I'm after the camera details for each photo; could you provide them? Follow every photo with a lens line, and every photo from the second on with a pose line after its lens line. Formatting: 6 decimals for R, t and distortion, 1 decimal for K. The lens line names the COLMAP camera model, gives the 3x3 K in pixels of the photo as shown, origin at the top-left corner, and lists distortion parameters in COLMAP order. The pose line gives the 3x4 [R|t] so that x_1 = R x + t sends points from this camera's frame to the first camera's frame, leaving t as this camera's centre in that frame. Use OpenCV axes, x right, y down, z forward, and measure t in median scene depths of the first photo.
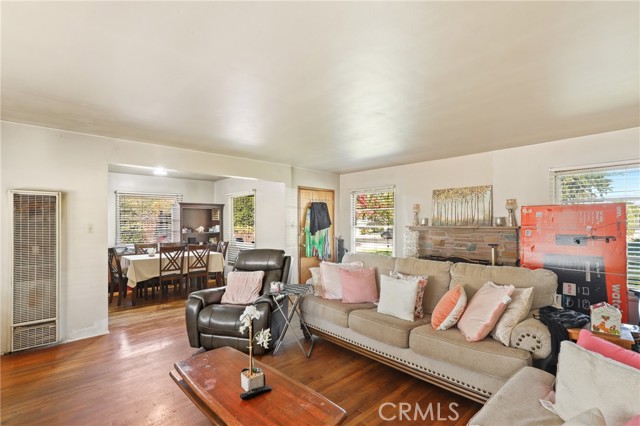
lens RADIAL K [[293.6, 0, 320.4], [0, 293.6, 217.3], [0, 0, 1]] dist [0.005444, -0.002854]
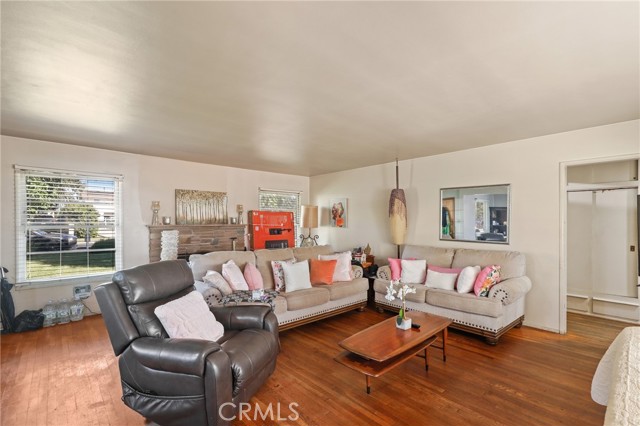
lens RADIAL K [[293.6, 0, 320.4], [0, 293.6, 219.3], [0, 0, 1]] dist [0.005444, -0.002854]
pose [[0.022797, 0.009268, 0.999697, -0.681305], [-0.019756, 0.999766, -0.008818, 0.011103], [-0.999545, -0.019549, 0.022974, 0.536769]]
